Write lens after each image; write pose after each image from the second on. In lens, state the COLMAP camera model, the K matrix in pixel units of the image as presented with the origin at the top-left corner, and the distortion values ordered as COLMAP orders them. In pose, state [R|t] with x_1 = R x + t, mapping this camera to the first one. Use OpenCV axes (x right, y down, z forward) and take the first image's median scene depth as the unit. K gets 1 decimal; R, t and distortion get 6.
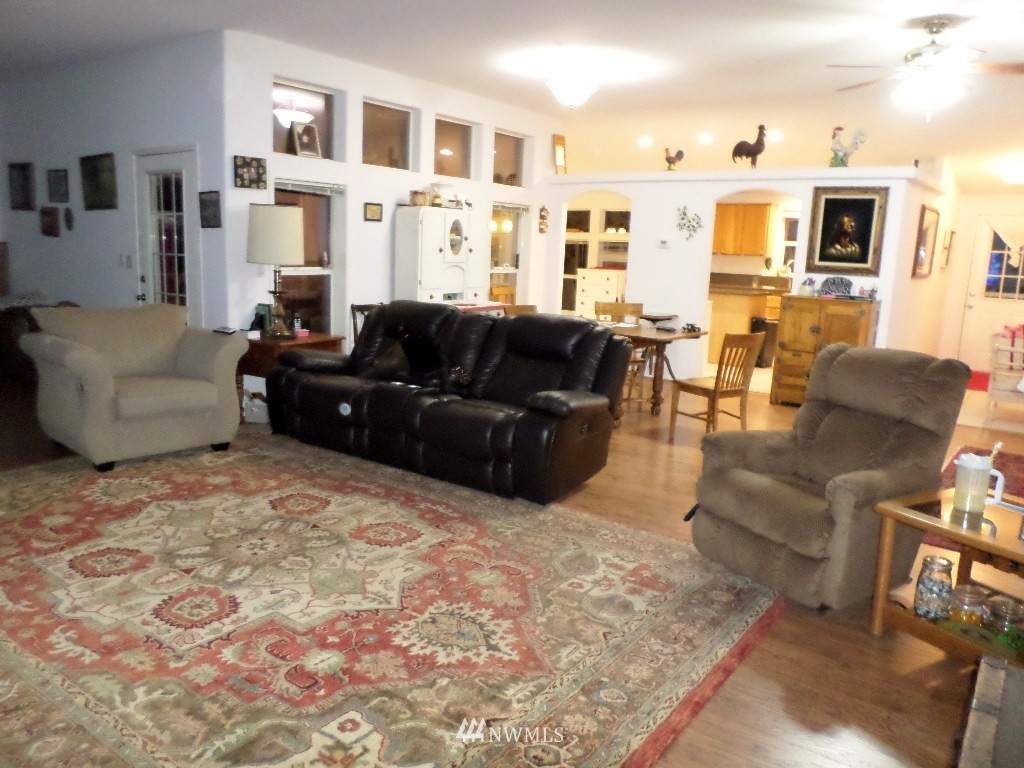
lens RADIAL K [[770.0, 0, 506.4], [0, 770.0, 387.3], [0, 0, 1]] dist [-0.032341, 0.000975]
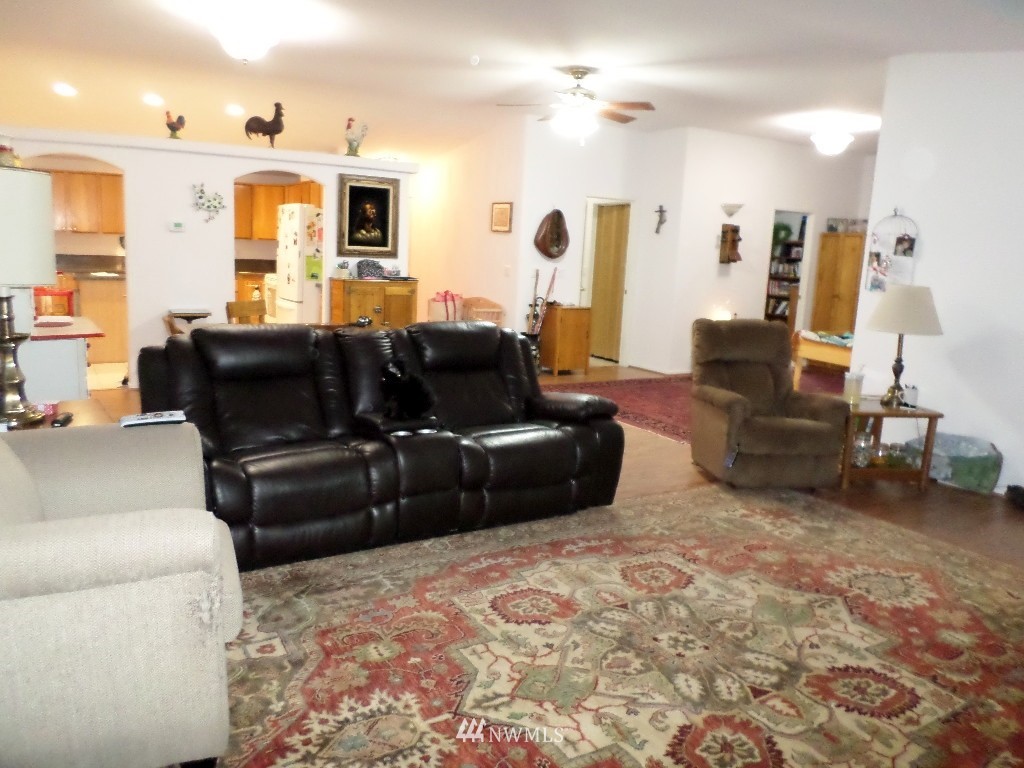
lens RADIAL K [[794.2, 0, 474.2], [0, 794.2, 384.2], [0, 0, 1]] dist [-0.011379, -0.000644]
pose [[0.388270, -0.179753, 0.903845, -0.578930], [0.142244, 0.980728, 0.133939, -0.105095], [-0.910502, 0.076562, 0.406356, 0.437683]]
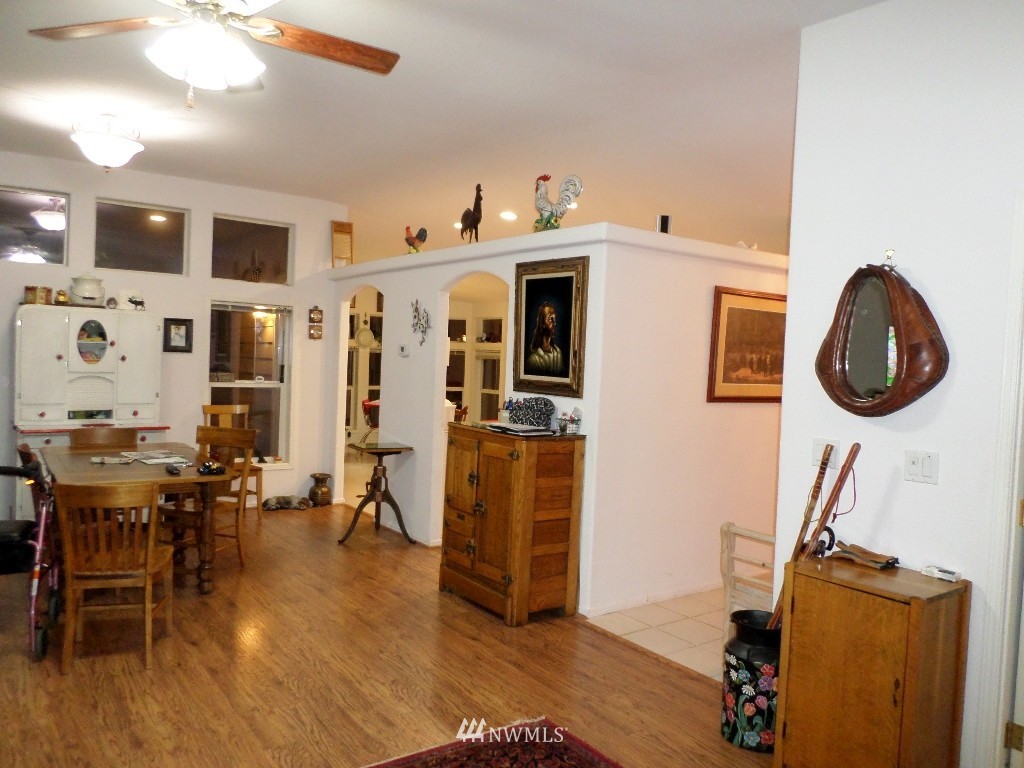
lens RADIAL K [[770.0, 0, 506.4], [0, 770.0, 387.3], [0, 0, 1]] dist [-0.032341, 0.000975]
pose [[0.953574, 0.013259, -0.300866, 0.628331], [-0.058431, 0.988192, -0.141642, -0.062630], [0.295436, 0.152646, 0.943089, 0.397608]]
